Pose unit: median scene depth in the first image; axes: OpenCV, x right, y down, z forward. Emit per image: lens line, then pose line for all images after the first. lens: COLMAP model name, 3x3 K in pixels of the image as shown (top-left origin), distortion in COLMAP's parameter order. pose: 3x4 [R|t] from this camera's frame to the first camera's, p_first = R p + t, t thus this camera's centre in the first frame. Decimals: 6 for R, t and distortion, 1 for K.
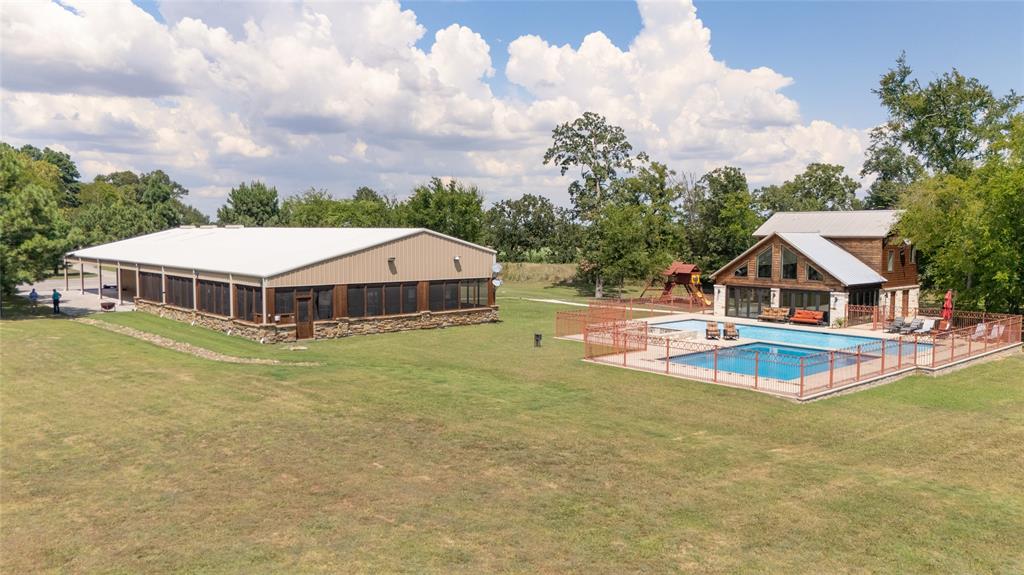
lens RADIAL K [[698.5, 0, 512.0], [0, 698.5, 287.5], [0, 0, 1]] dist [-0.007097, -0.003470]
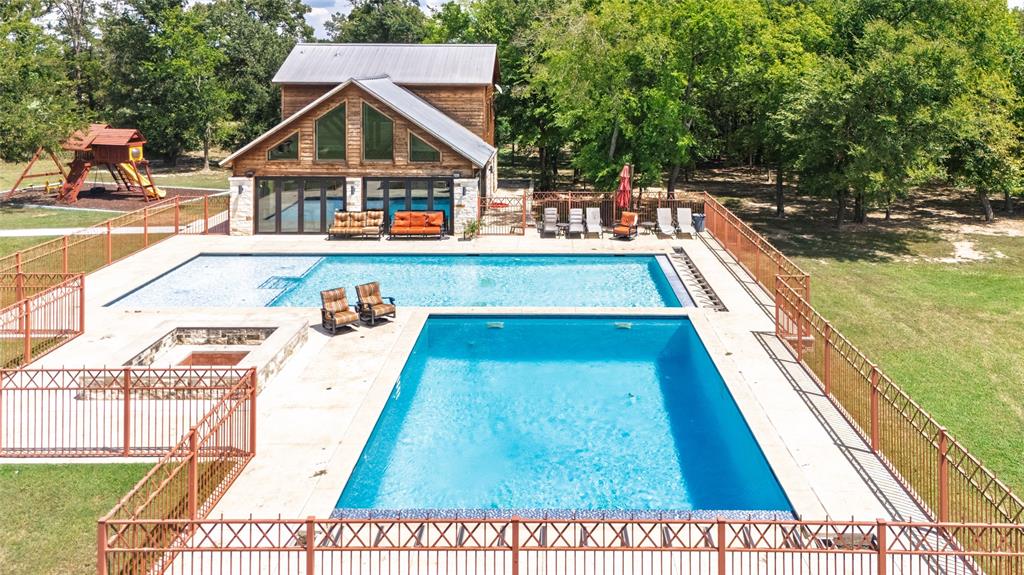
lens RADIAL K [[768.3, 0, 515.2], [0, 768.3, 54.1], [0, 0, 1]] dist [-0.000097, 0.000760]
pose [[0.664228, 0.005544, 0.747509, -0.006625], [0.057557, 0.996625, -0.058536, -0.051395], [-0.745311, 0.081905, 0.661667, 0.441132]]
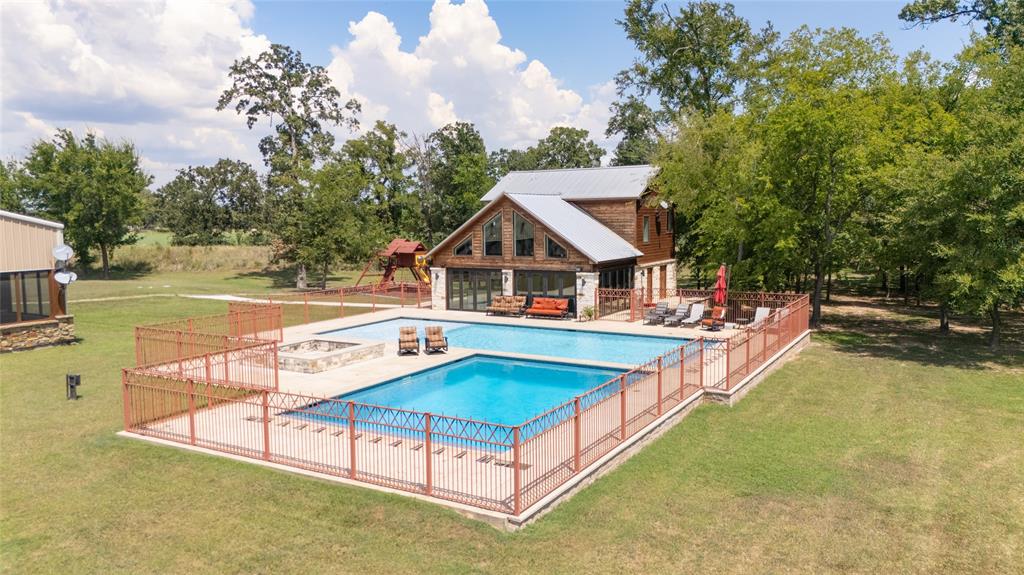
lens RADIAL K [[716.6, 0, 512.0], [0, 716.6, 287.5], [0, 0, 1]] dist [-0.000658, -0.001981]
pose [[0.944465, -0.044977, 0.325521, 0.125784], [0.036999, 0.998845, 0.030660, -0.002706], [-0.326523, -0.016914, 0.945038, 0.265166]]
